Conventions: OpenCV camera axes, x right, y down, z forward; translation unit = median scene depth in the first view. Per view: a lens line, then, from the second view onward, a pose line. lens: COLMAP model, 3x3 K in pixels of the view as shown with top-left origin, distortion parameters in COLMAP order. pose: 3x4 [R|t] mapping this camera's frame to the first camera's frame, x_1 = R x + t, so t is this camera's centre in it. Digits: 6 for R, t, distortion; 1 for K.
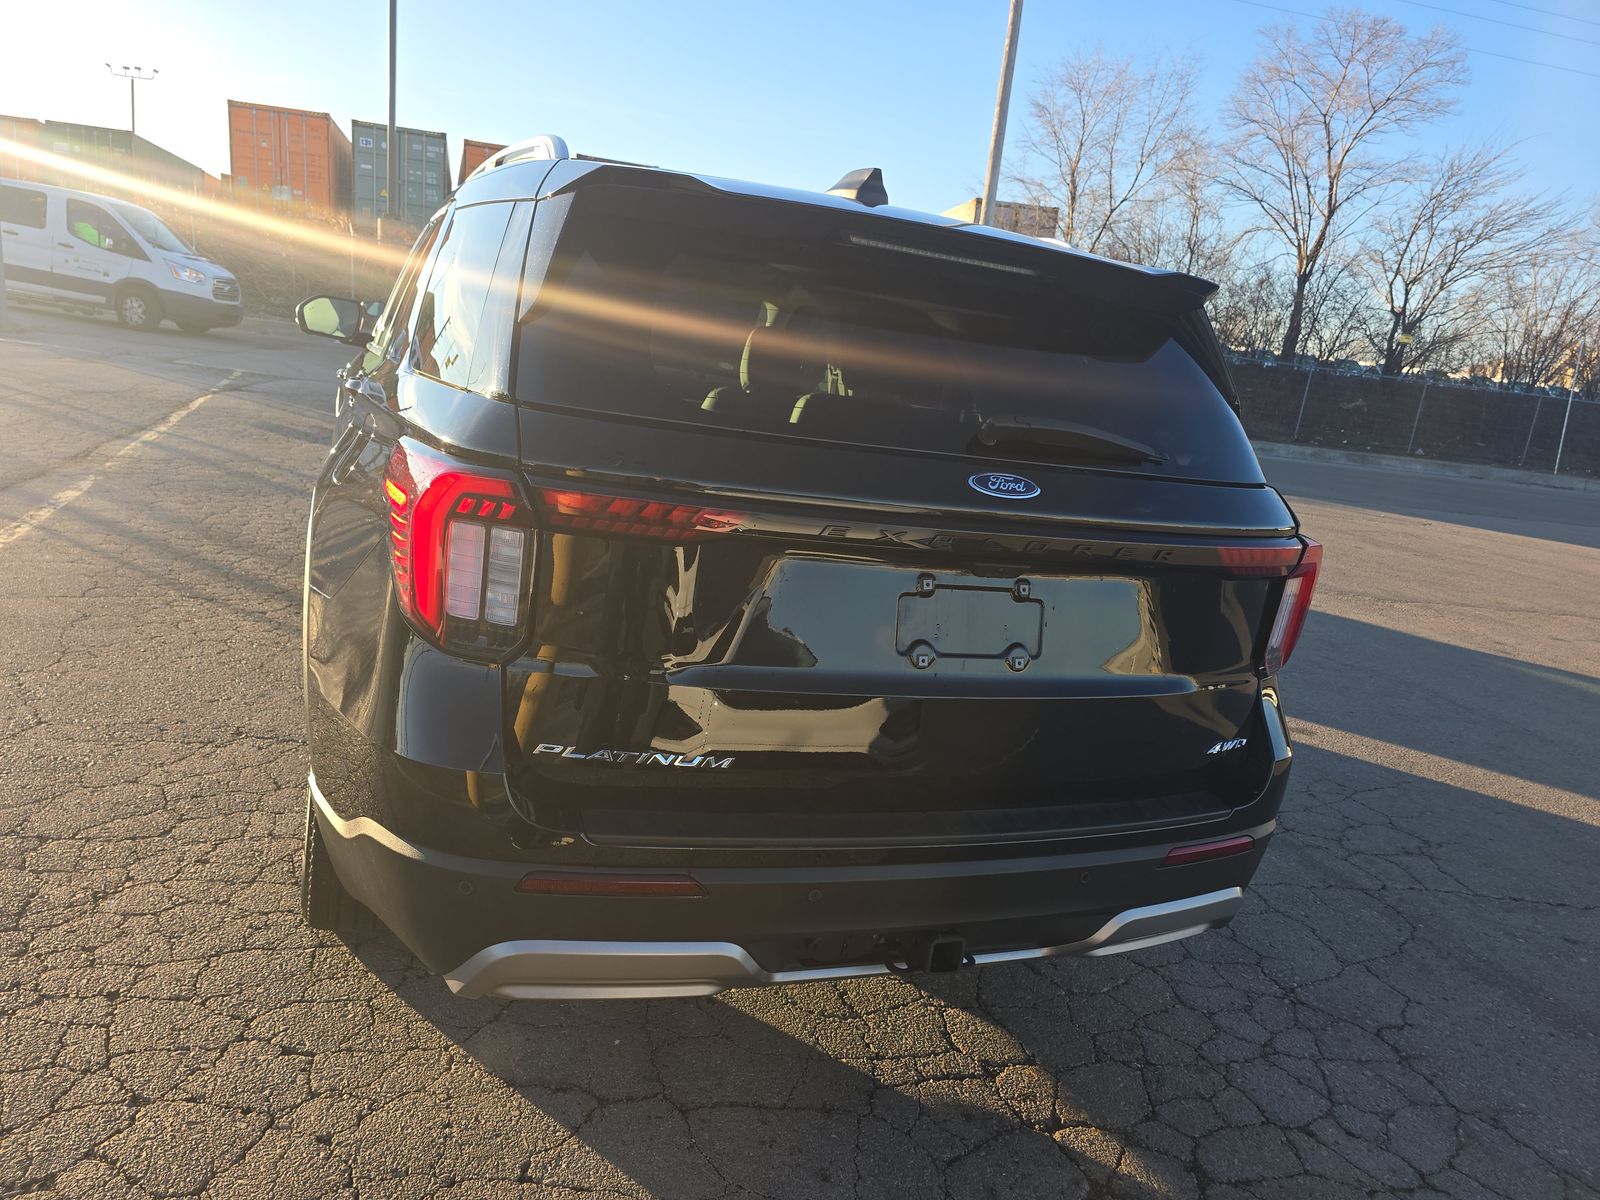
lens RADIAL K [[1083.2, 0, 813.6], [0, 1083.2, 598.3], [0, 0, 1]] dist [0.048734, -0.044866]
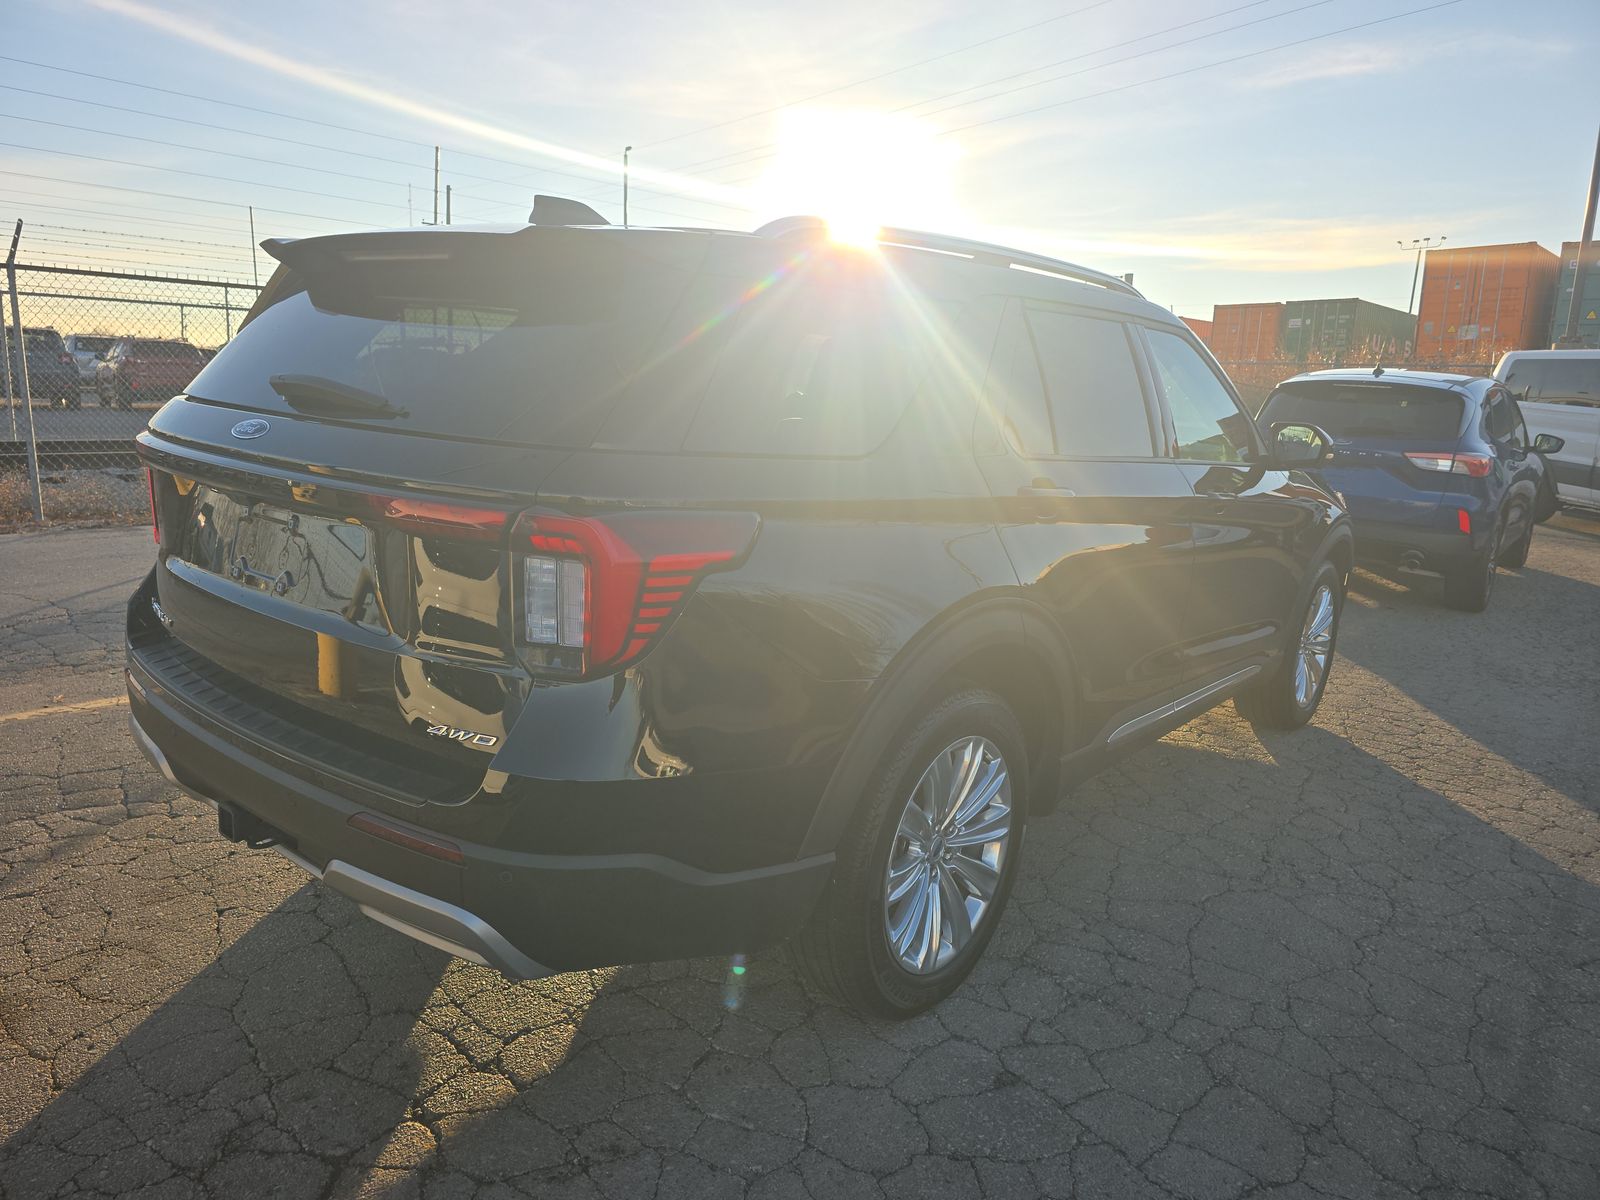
lens RADIAL K [[1086.8, 0, 800.0], [0, 1086.8, 600.0], [0, 0, 1]] dist [-0.003511, 0.000650]
pose [[0.433929, 0.017324, -0.900781, 0.131284], [-0.152886, 0.986730, -0.054671, 0.003856], [0.887881, 0.161440, 0.430819, 0.087724]]
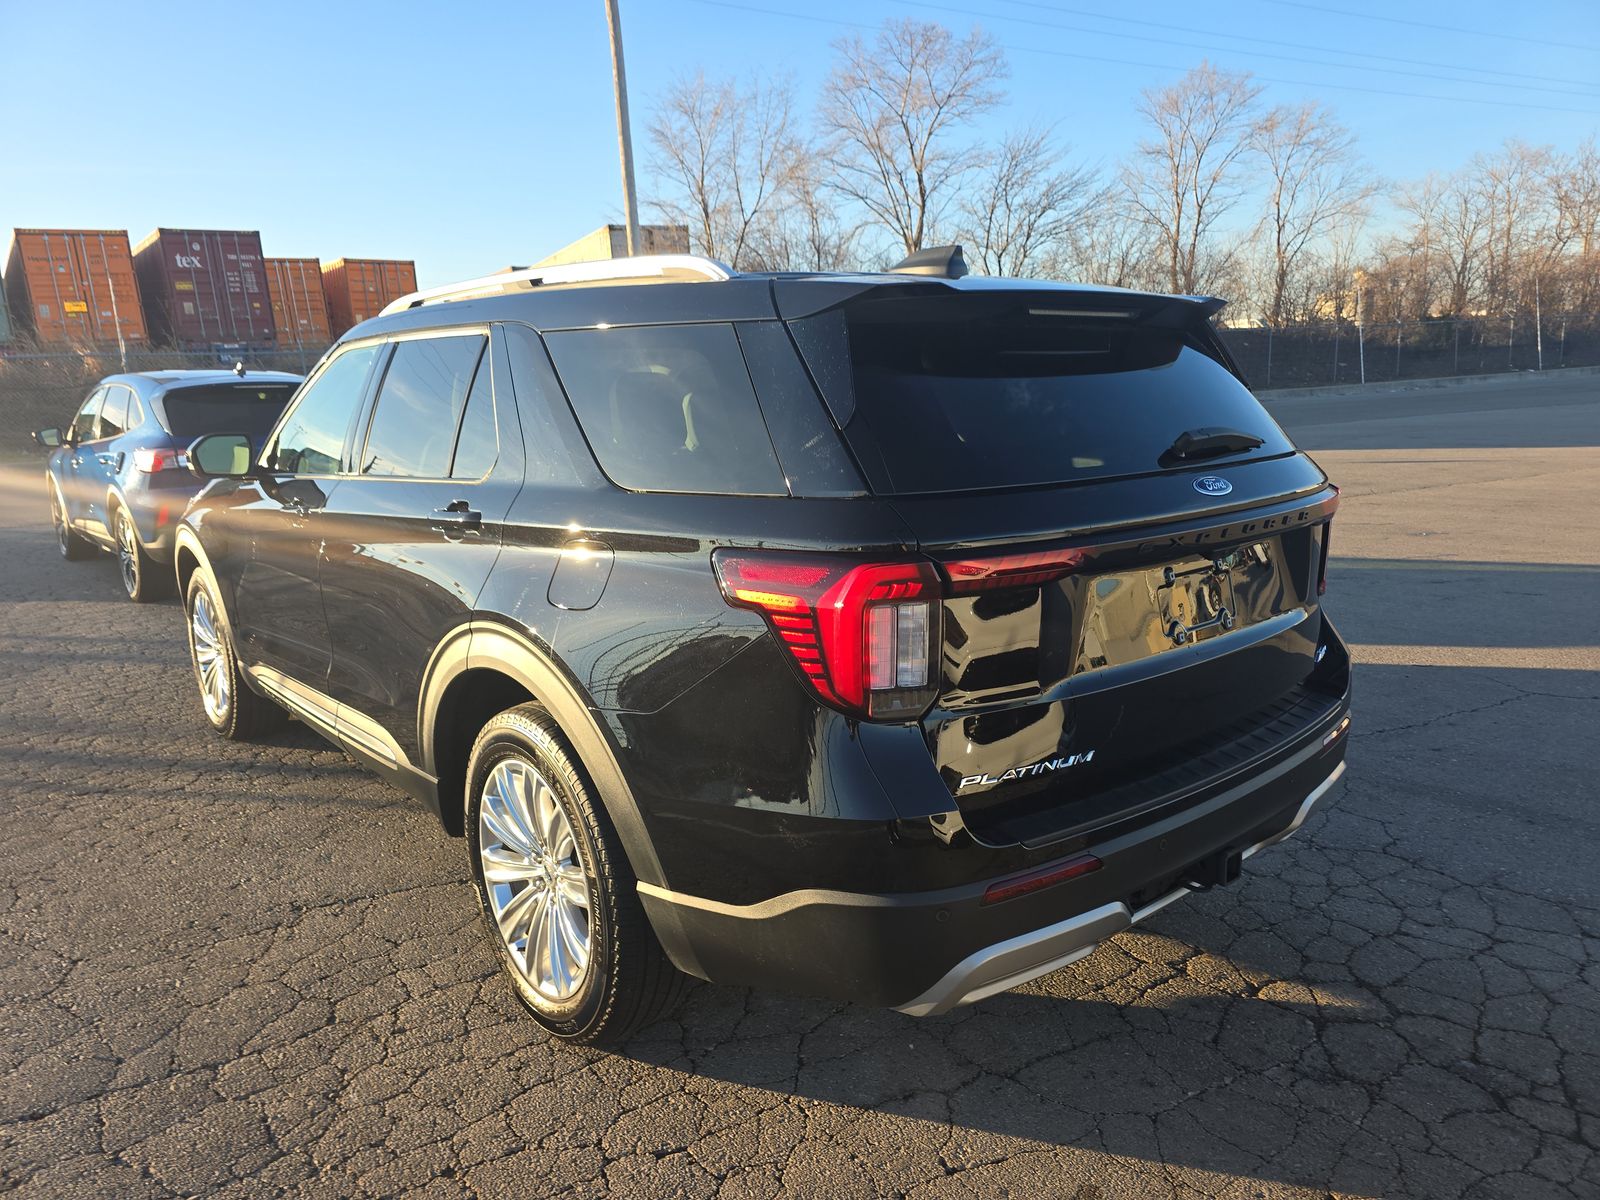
lens RADIAL K [[1083.2, 0, 813.6], [0, 1083.2, 598.3], [0, 0, 1]] dist [0.048734, -0.044866]
pose [[0.930267, -0.220844, 0.292971, -0.054493], [0.224996, 0.974157, 0.019902, -0.008883], [-0.289795, 0.047403, 0.955914, -0.005614]]
